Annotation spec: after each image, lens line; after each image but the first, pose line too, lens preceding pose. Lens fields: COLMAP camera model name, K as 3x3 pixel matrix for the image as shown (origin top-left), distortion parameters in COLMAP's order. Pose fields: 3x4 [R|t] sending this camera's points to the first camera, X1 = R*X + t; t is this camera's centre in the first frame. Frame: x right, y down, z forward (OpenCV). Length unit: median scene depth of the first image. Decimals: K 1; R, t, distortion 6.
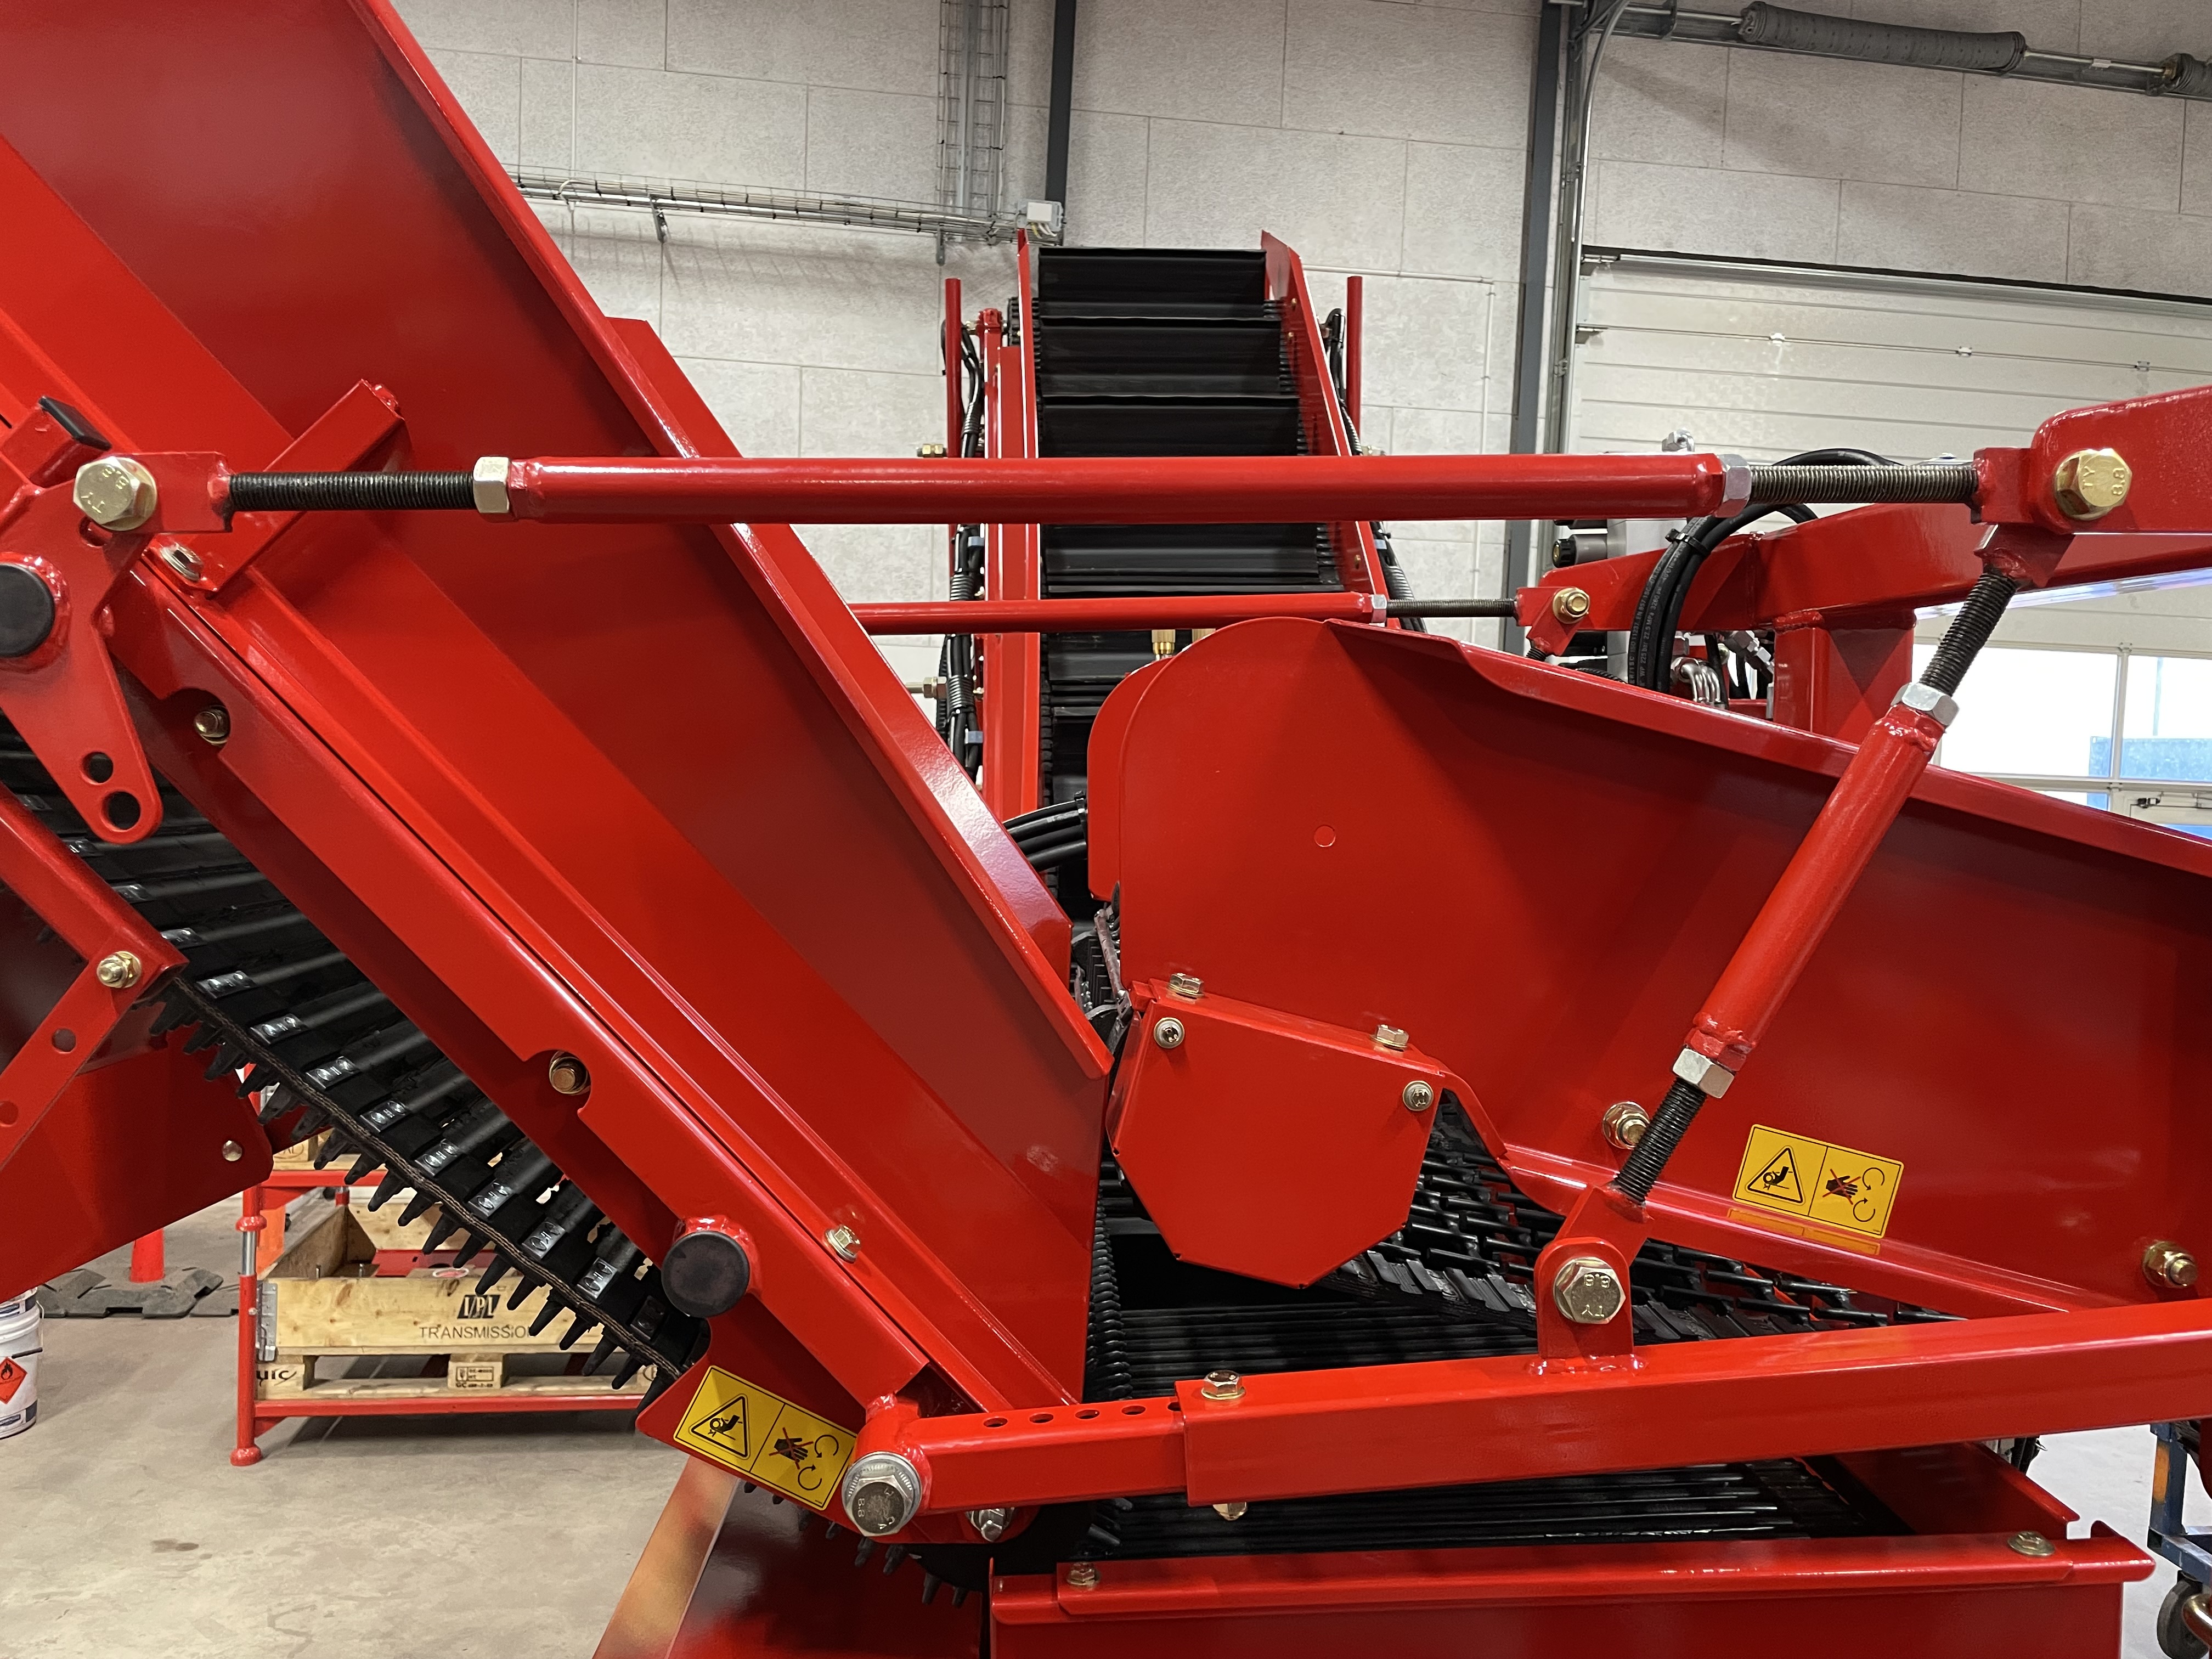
lens RADIAL K [[1688.7, 0, 1106.0], [0, 1688.7, 829.5], [0, 0, 1]] dist [0.074429, -0.108780]
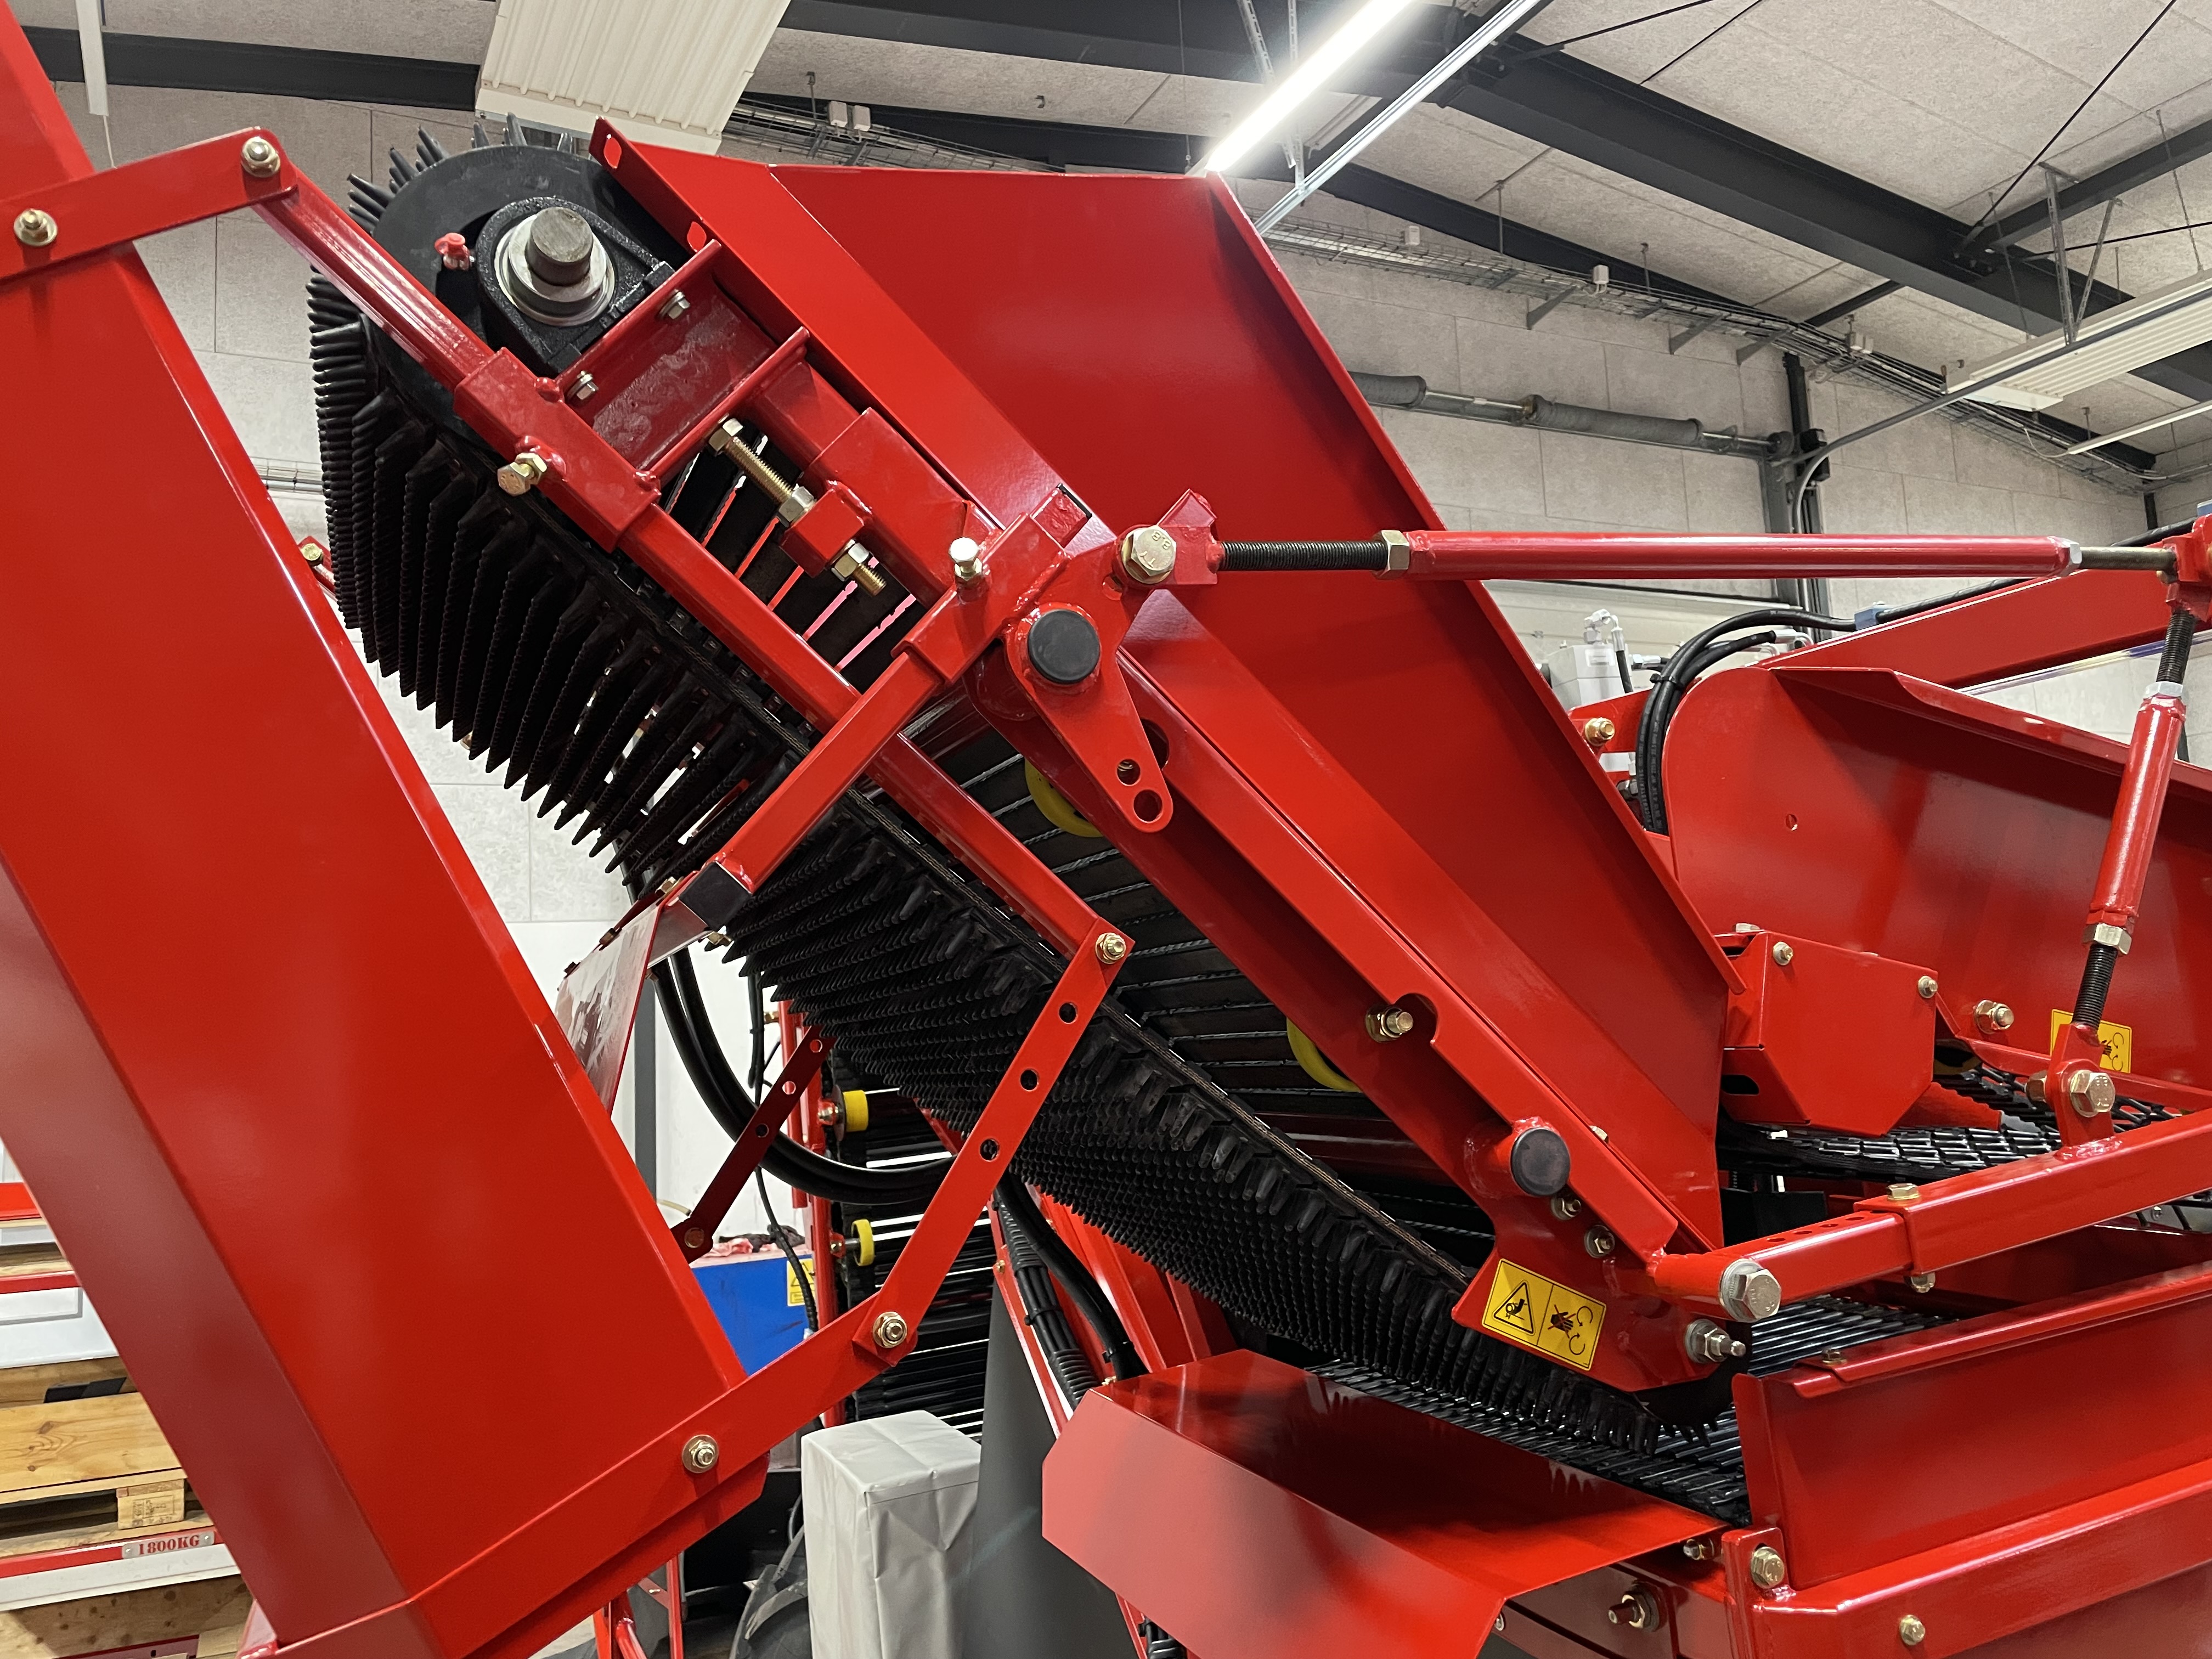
lens RADIAL K [[1688.7, 0, 1106.0], [0, 1688.7, 829.5], [0, 0, 1]] dist [0.074429, -0.108780]
pose [[0.934143, -0.051333, 0.353187, -0.910189], [0.111890, 0.981835, -0.153236, 0.165323], [-0.338905, 0.182663, 0.922918, -0.092412]]
